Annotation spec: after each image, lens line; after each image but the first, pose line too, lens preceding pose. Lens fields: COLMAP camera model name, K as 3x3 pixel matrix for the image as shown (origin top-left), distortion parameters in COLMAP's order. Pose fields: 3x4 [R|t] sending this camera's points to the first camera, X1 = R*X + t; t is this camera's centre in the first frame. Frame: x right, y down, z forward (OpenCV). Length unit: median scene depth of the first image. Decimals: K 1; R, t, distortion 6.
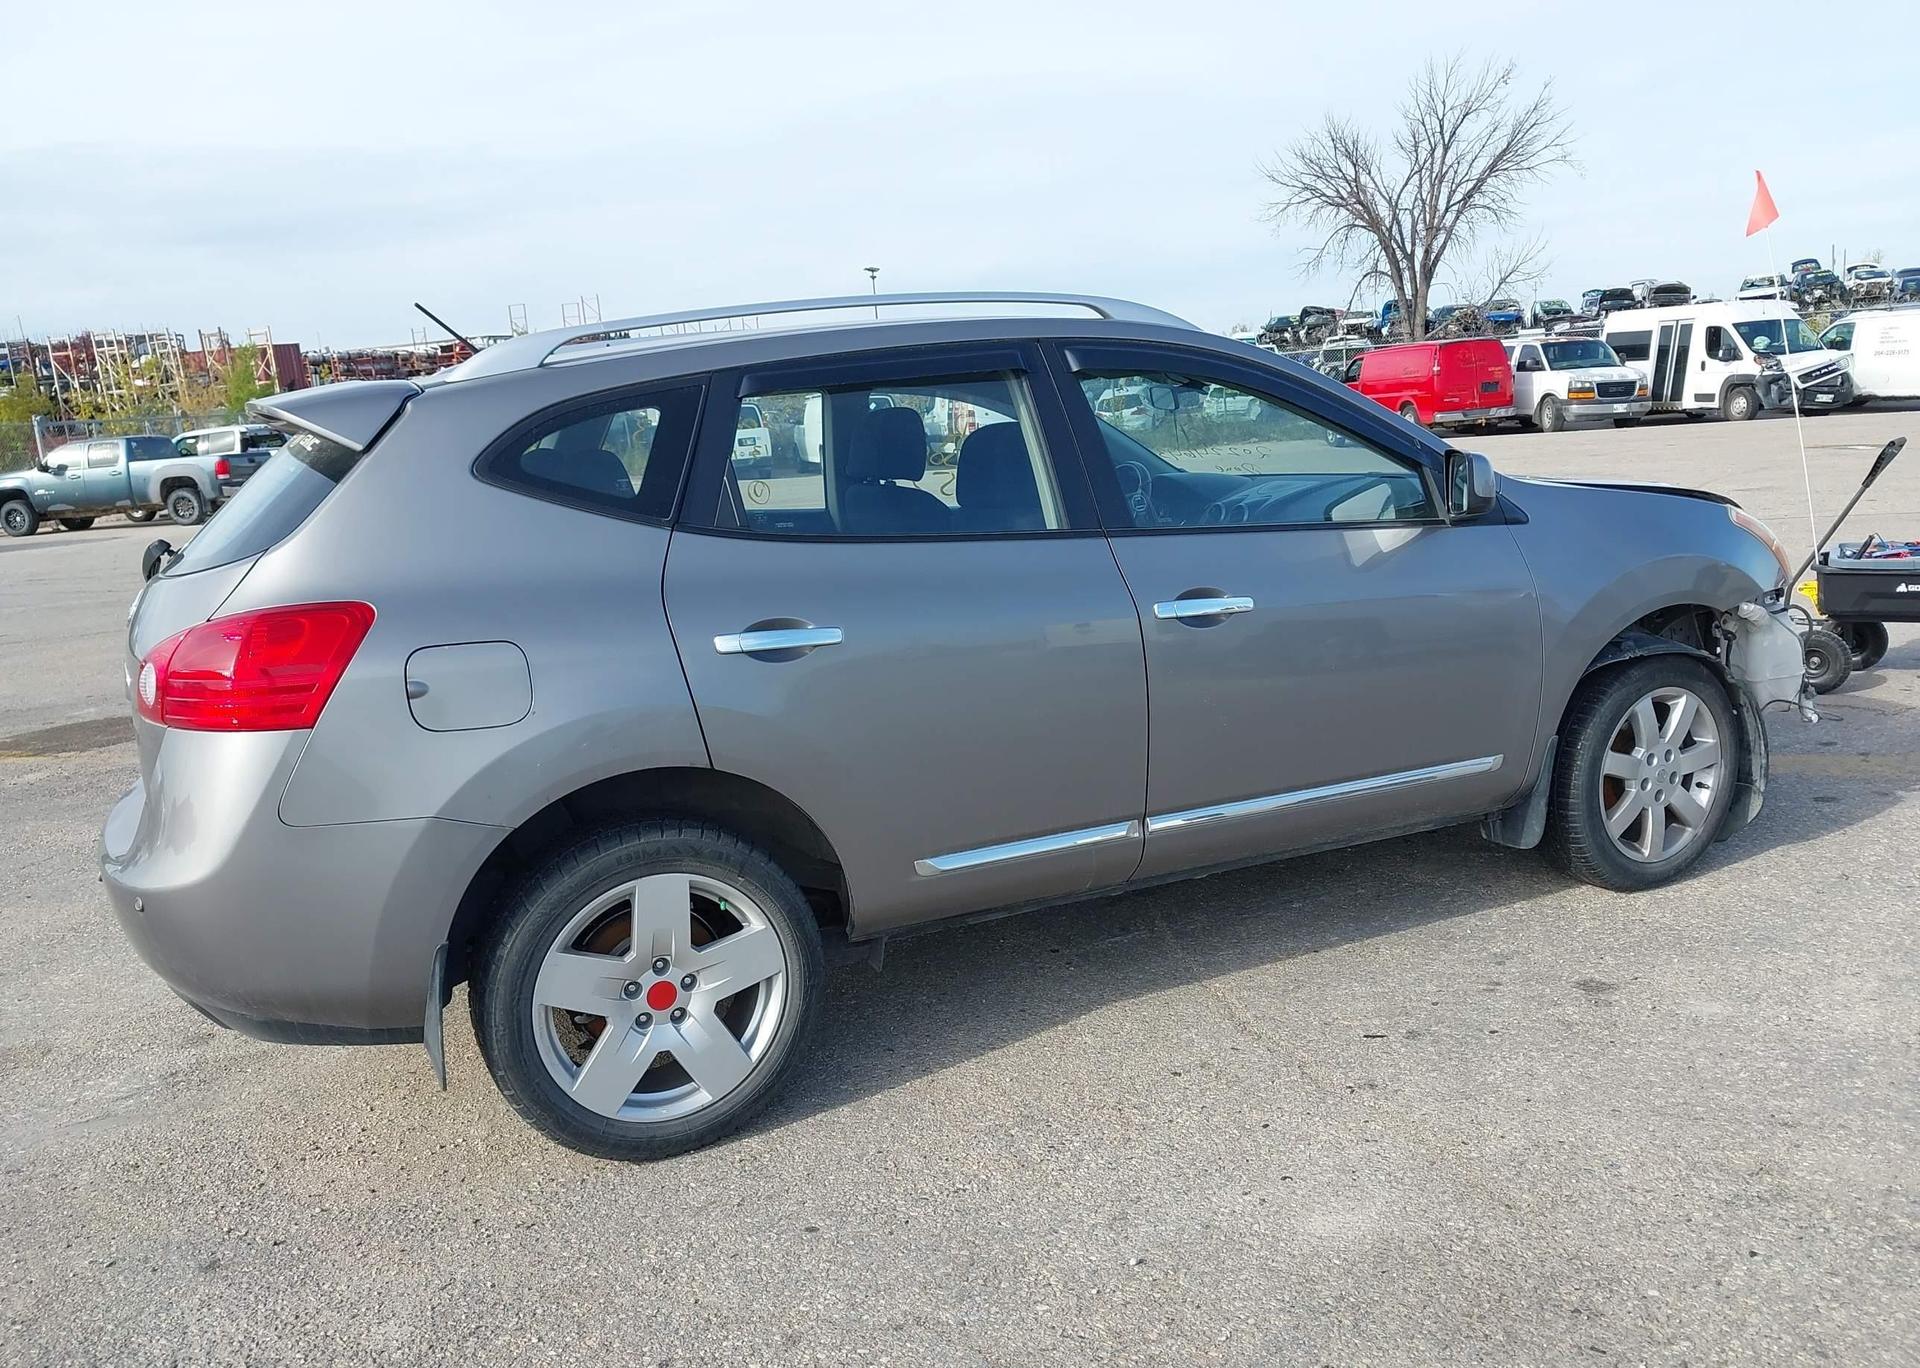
lens RADIAL K [[1536.9, 0, 959.7], [0, 1536.9, 676.2], [0, 0, 1]] dist [0.037851, -0.048225]
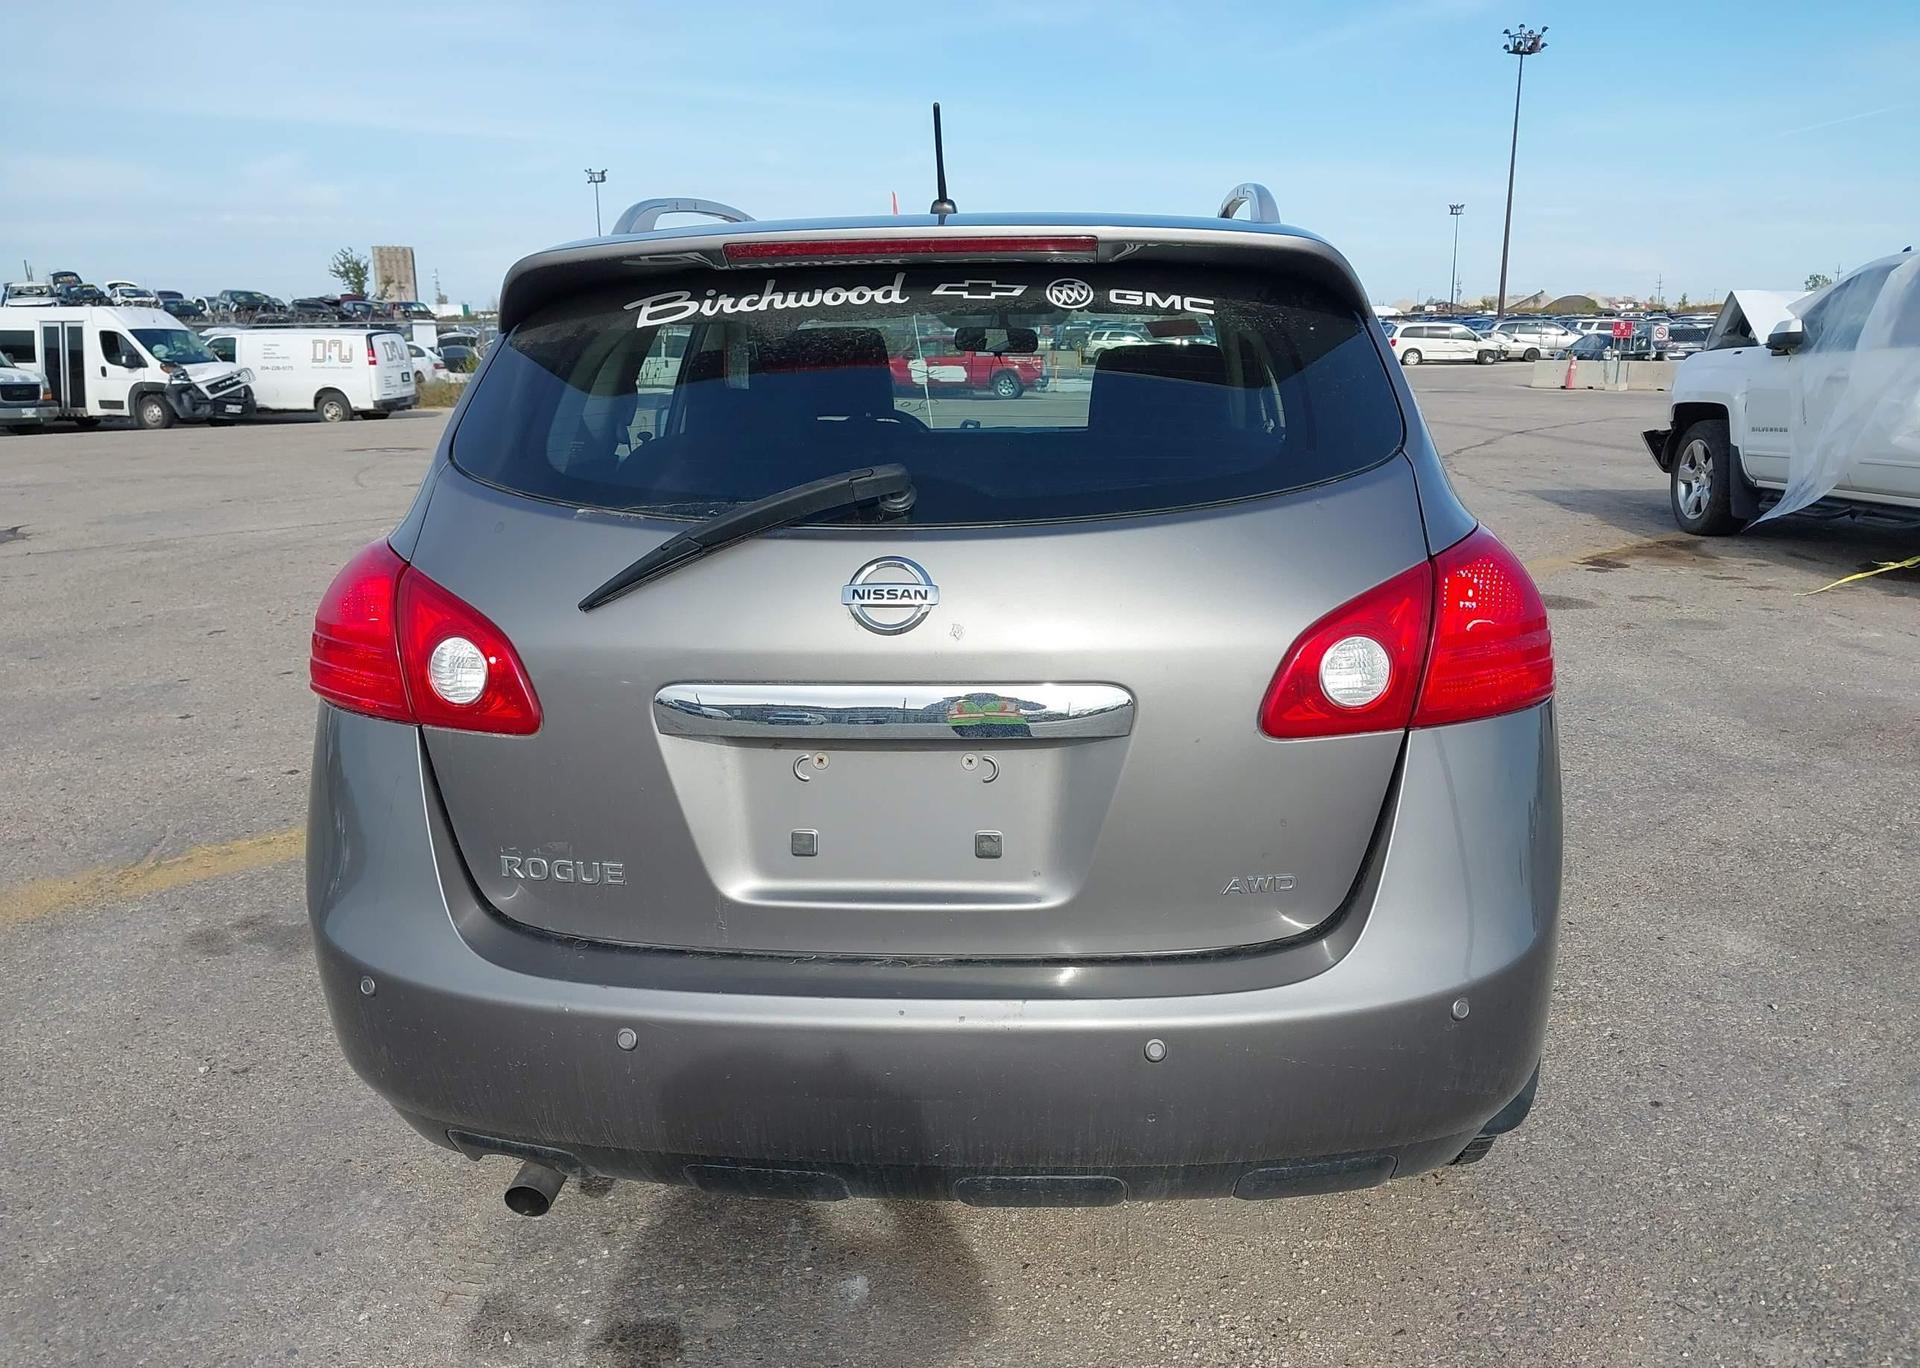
lens RADIAL K [[1536.9, 0, 945.2], [0, 1536.9, 688.1], [0, 0, 1]] dist [0.037851, -0.048225]
pose [[0.509924, -0.128653, 0.850545, -0.741424], [0.132568, 0.988694, 0.070071, -0.031720], [-0.849943, 0.077024, 0.521214, 0.528591]]
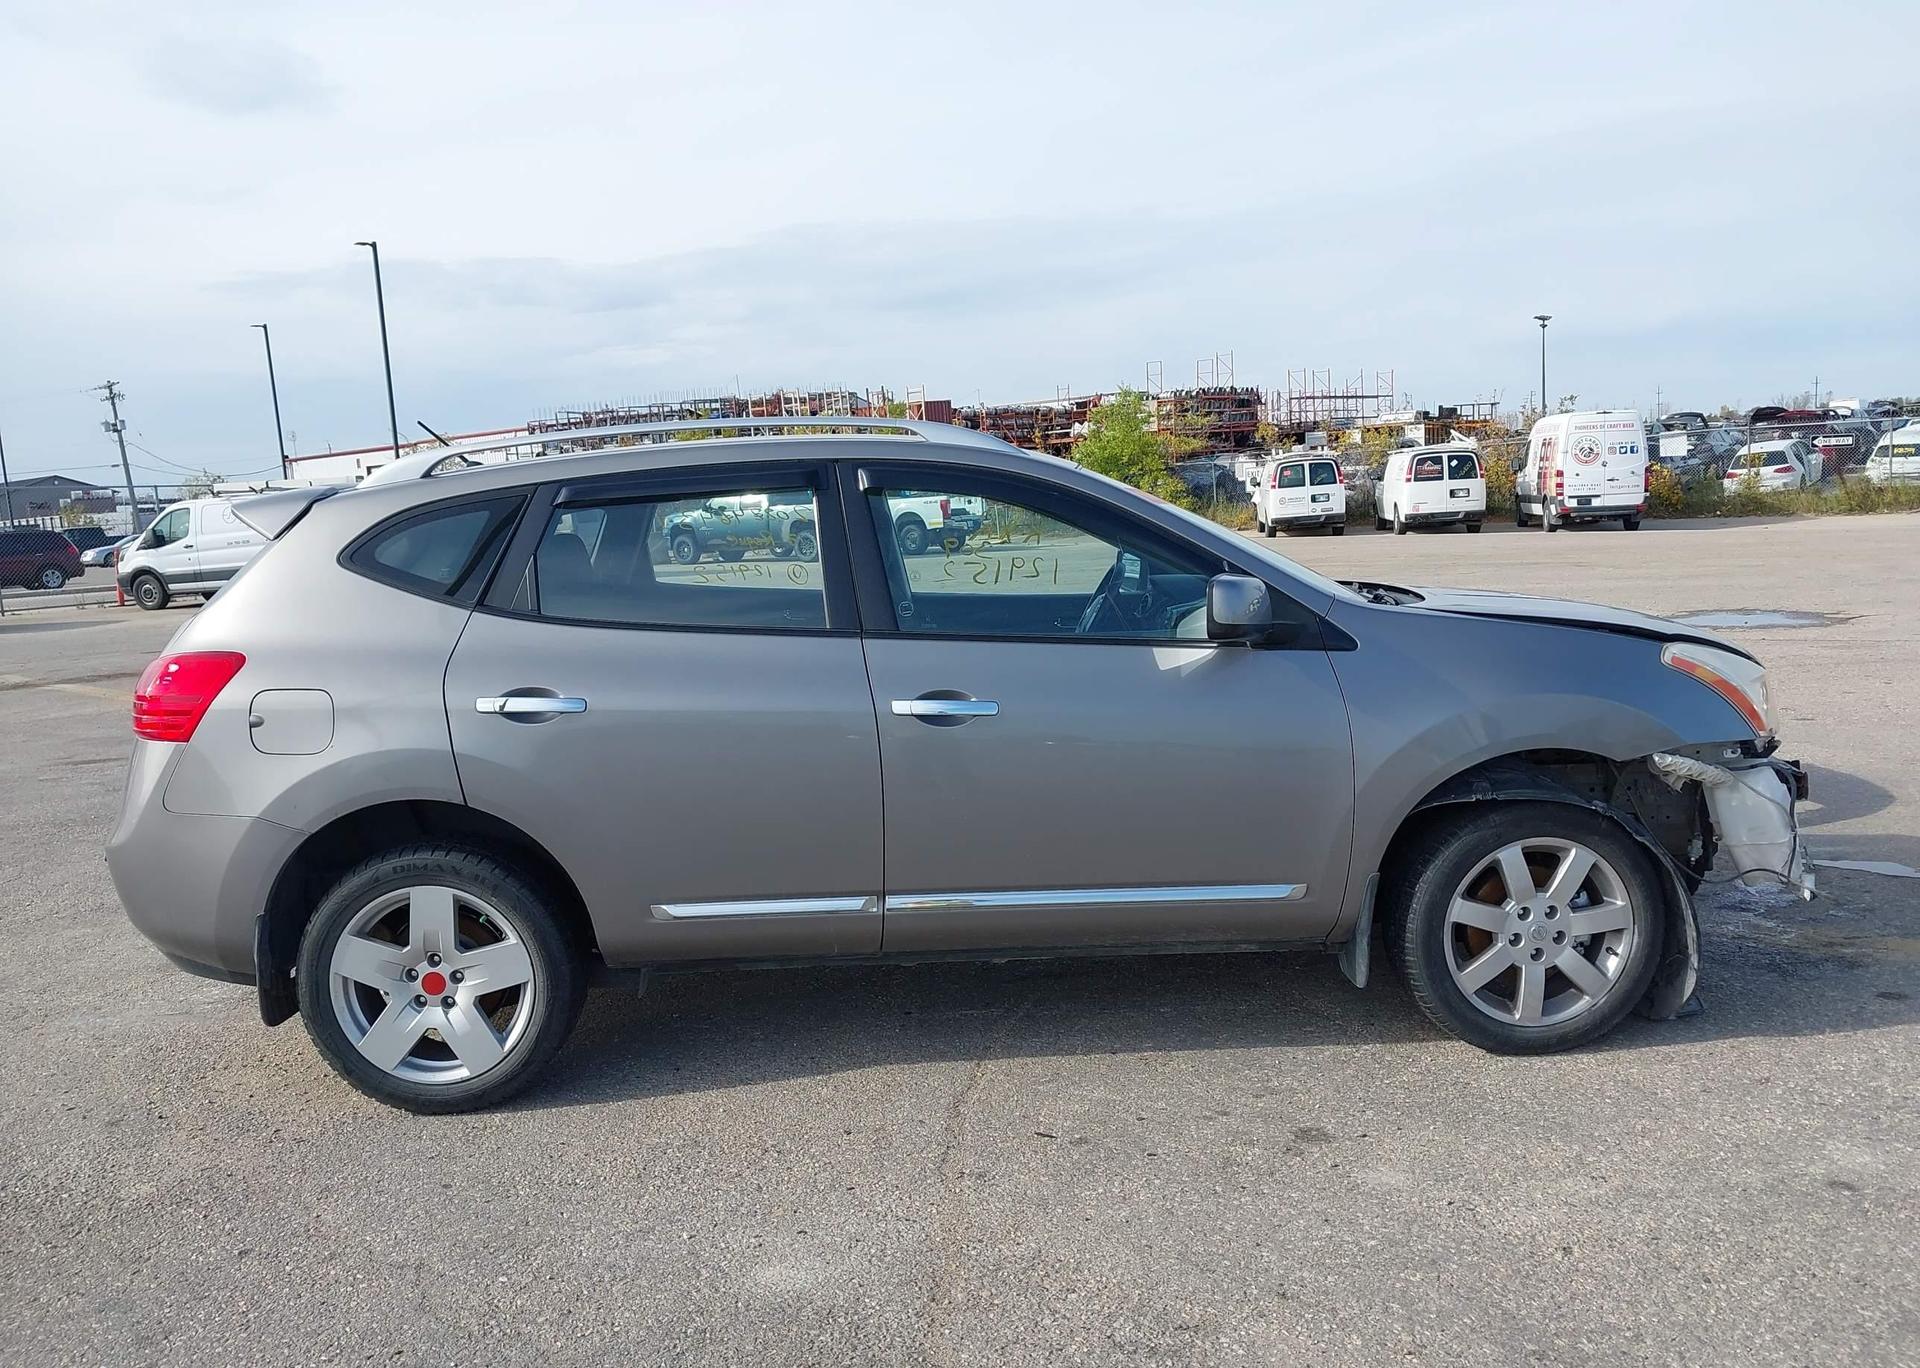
lens RADIAL K [[1536.9, 0, 949.5], [0, 1536.9, 693.8], [0, 0, 1]] dist [0.037851, -0.048225]
pose [[0.910174, 0.079970, -0.406433, 0.482338], [-0.088590, 0.996065, -0.002405, -0.042638], [0.404641, 0.038195, 0.913677, 0.015614]]
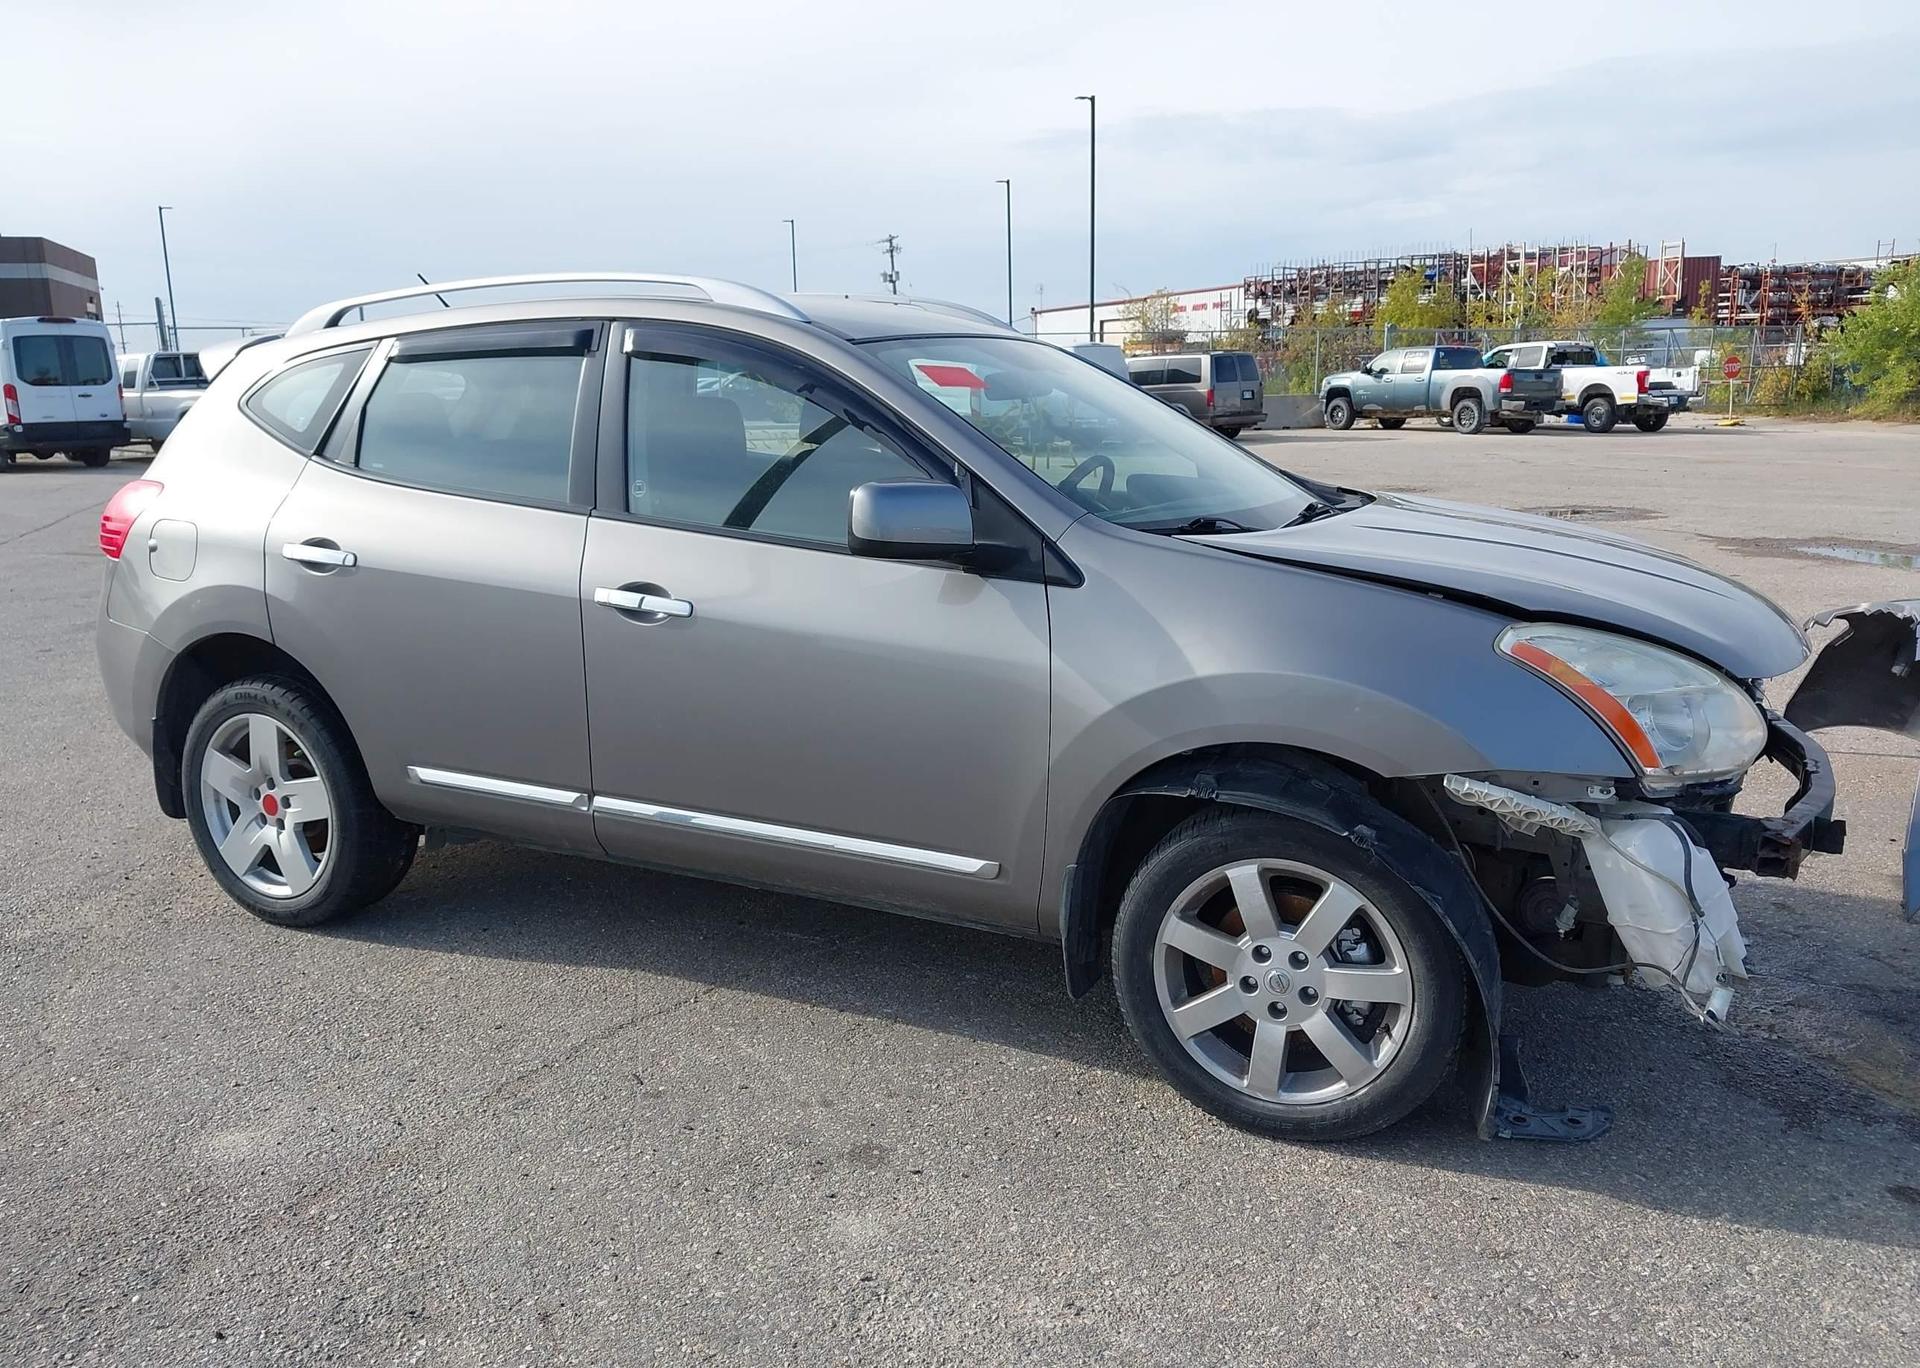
lens RADIAL K [[1536.9, 0, 942.9], [0, 1536.9, 673.3], [0, 0, 1]] dist [0.037851, -0.048225]
pose [[0.612376, 0.215675, -0.760579, 0.835043], [-0.173921, 0.975251, 0.136517, -0.136489], [0.771199, 0.048681, 0.634730, 0.424133]]
